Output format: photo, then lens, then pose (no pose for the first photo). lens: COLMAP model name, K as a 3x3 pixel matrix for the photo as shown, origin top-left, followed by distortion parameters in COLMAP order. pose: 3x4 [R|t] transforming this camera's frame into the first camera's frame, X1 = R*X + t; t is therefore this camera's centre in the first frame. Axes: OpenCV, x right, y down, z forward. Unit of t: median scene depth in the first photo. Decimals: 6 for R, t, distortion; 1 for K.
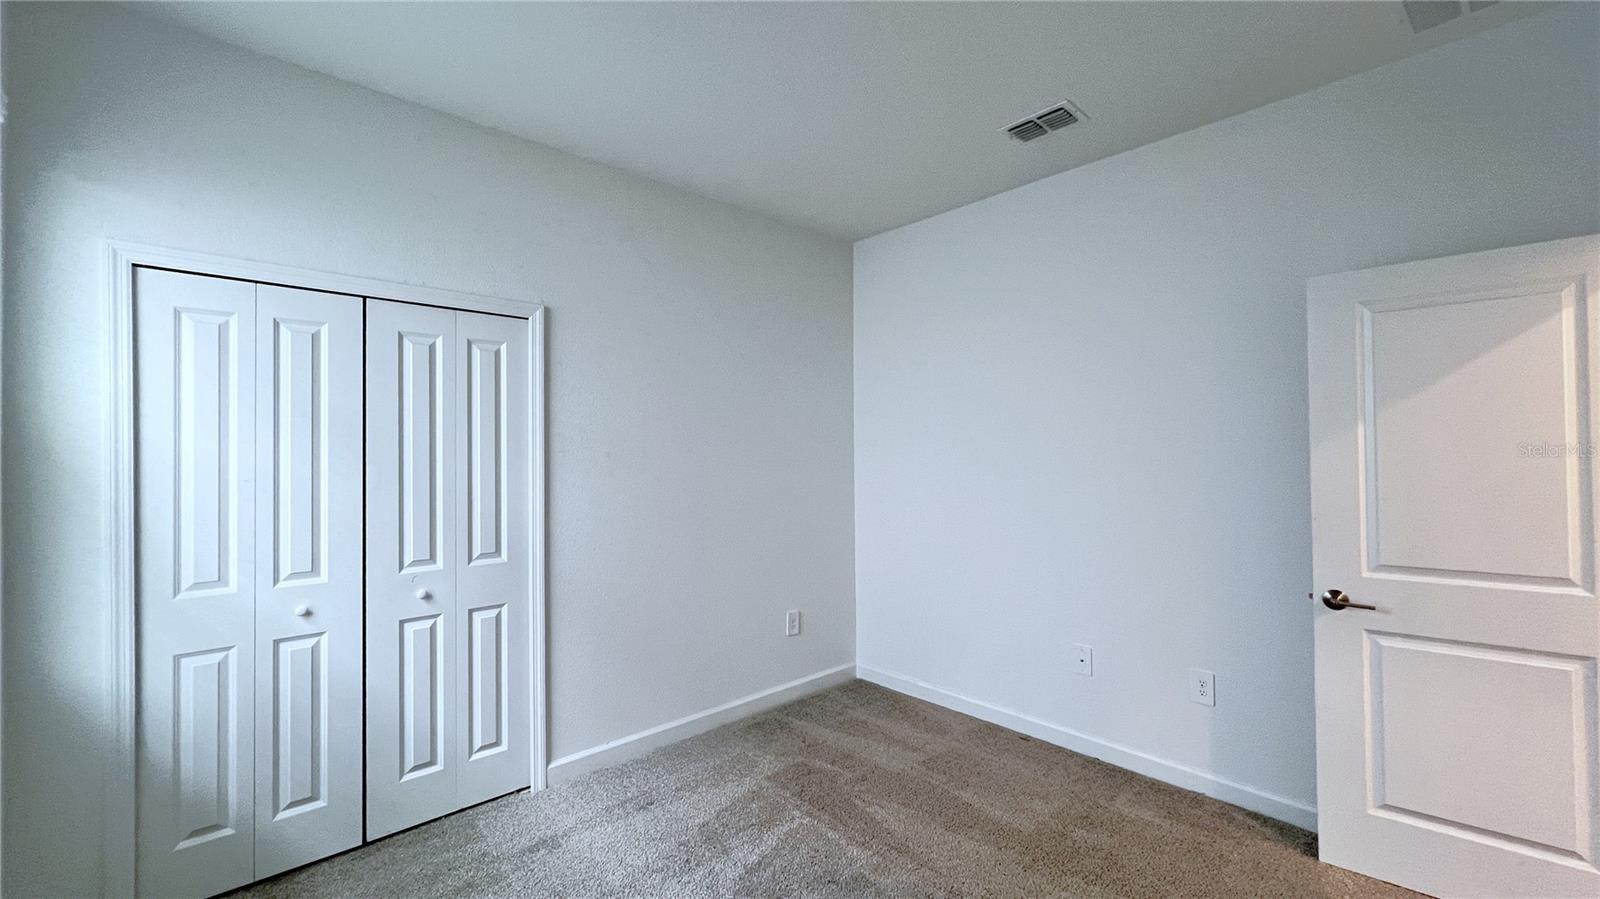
lens RADIAL K [[648.6, 0, 798.9], [0, 648.6, 446.3], [0, 0, 1]] dist [0.004248, -0.000088]
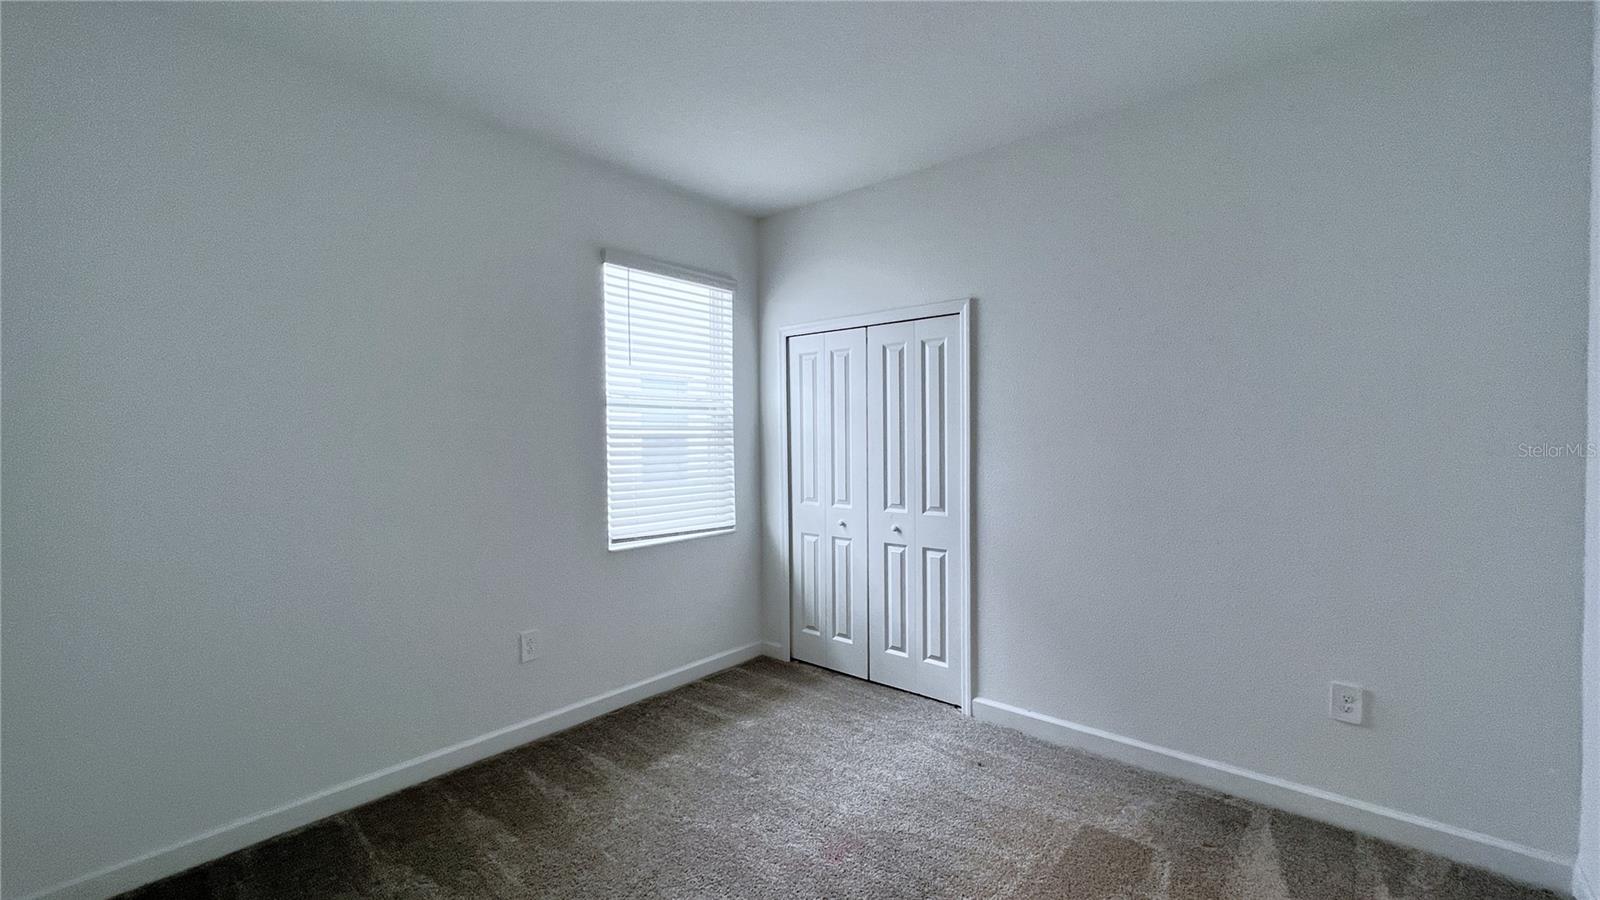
lens RADIAL K [[648.6, 0, 787.0], [0, 648.6, 447.2], [0, 0, 1]] dist [0.004248, -0.000088]
pose [[0.106751, 0.022116, -0.994040, 0.752673], [0.015798, 0.999589, 0.023936, 0.013042], [0.994160, -0.018259, 0.106358, 0.584905]]
